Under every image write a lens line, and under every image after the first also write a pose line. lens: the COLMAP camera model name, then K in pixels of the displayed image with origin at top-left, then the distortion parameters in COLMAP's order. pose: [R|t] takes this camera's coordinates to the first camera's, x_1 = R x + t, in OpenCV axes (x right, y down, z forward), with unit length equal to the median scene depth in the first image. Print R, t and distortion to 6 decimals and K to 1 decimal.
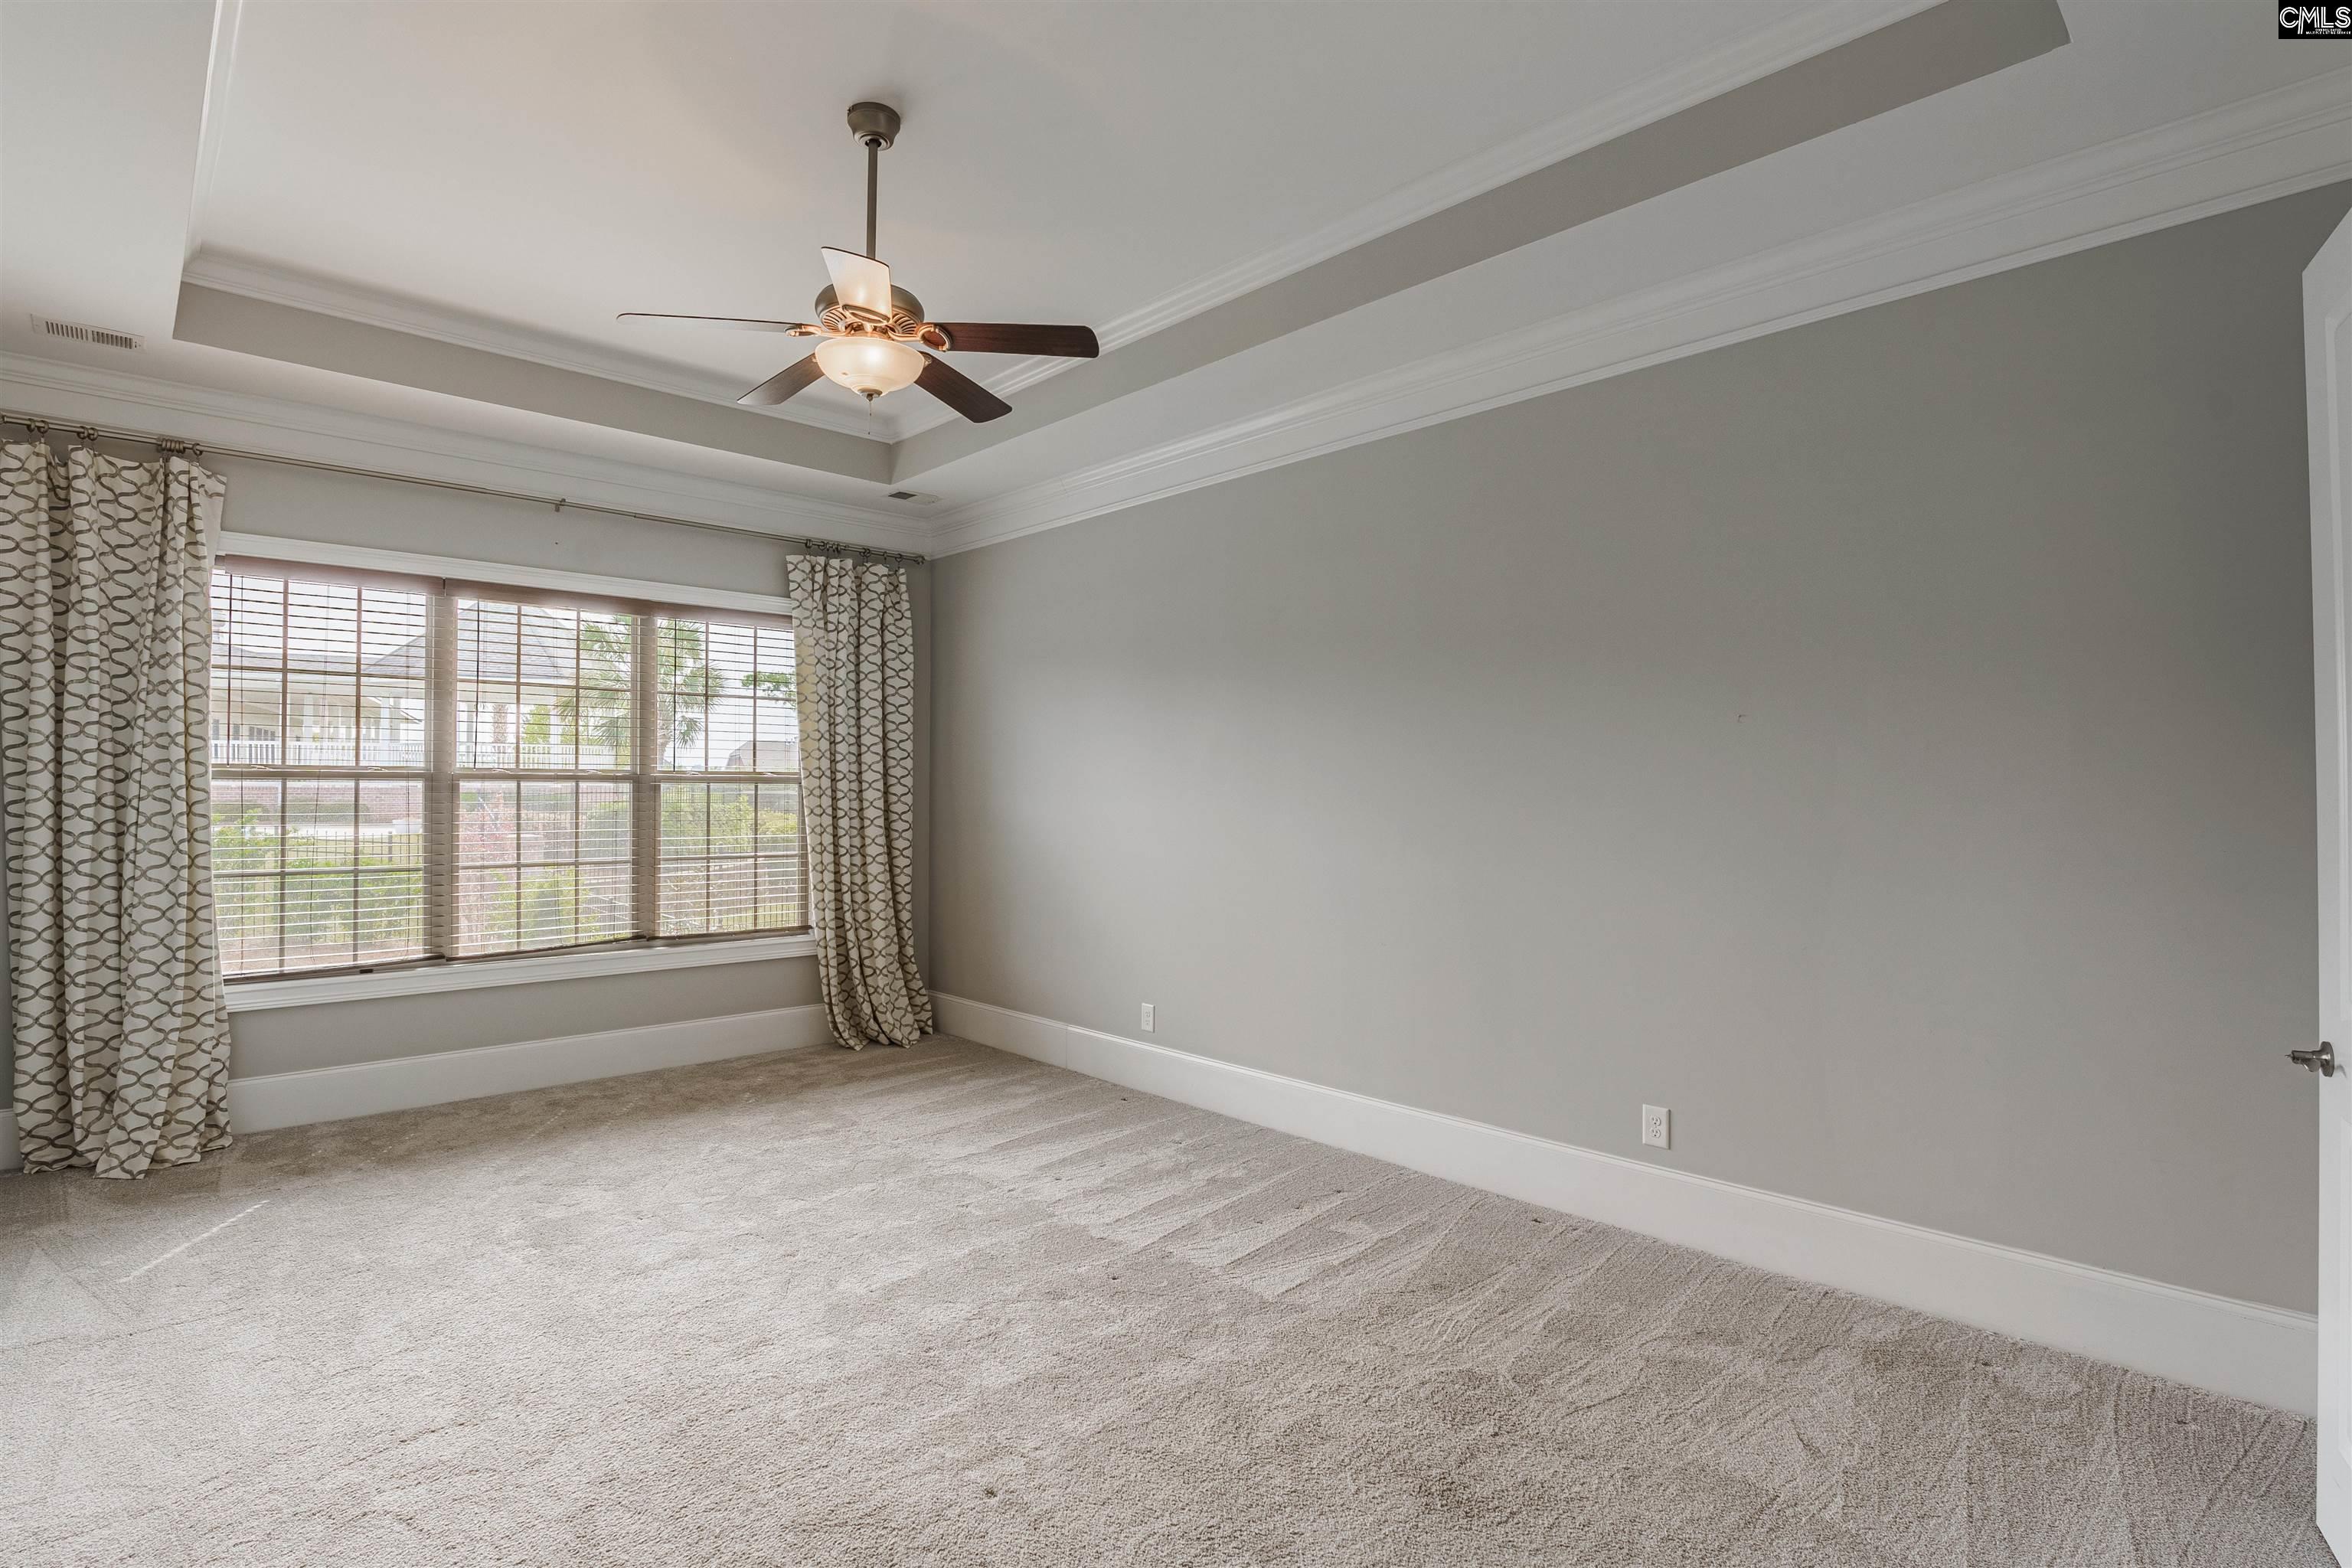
lens RADIAL K [[1123.7, 0, 1176.0], [0, 1123.7, 784.0], [0, 0, 1]] dist [-0.023250, -0.000104]
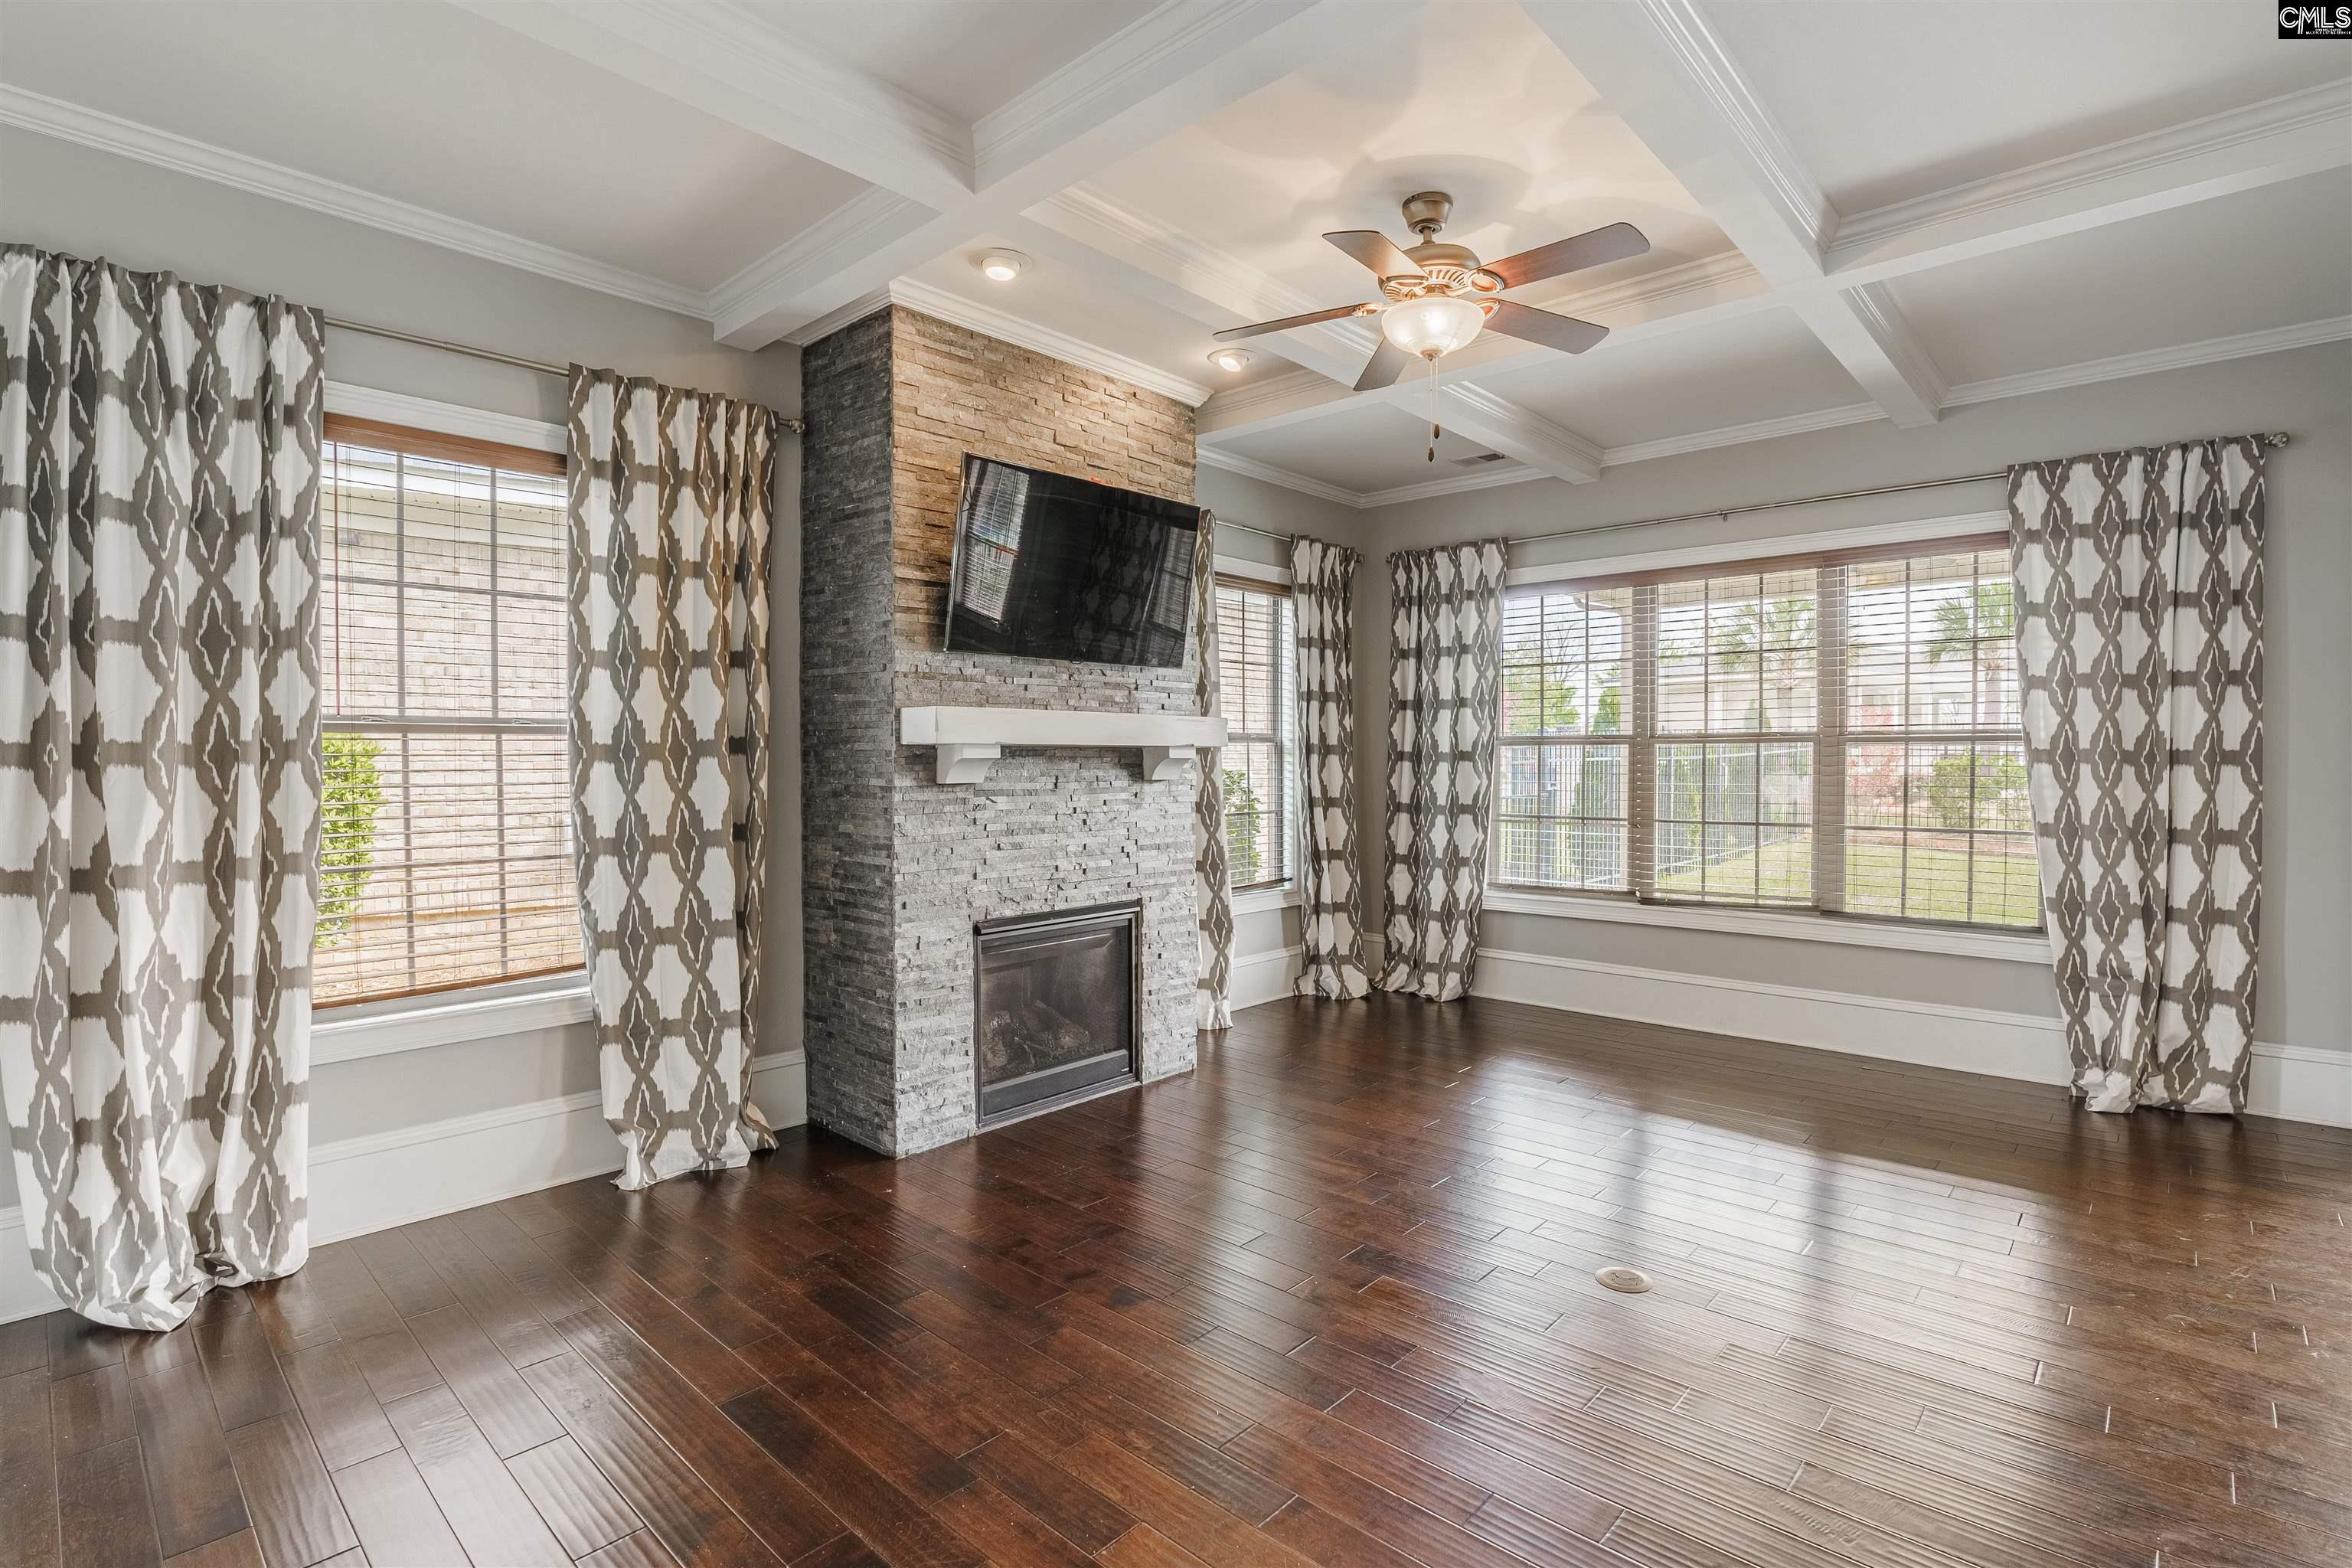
lens RADIAL K [[1123.7, 0, 1176.0], [0, 1123.7, 784.0], [0, 0, 1]] dist [-0.023250, -0.000104]
pose [[0.032669, 0.029195, -0.999040, 0.453784], [0.007425, 0.999539, 0.029453, -0.000012], [0.999439, -0.008380, 0.032438, 0.418030]]
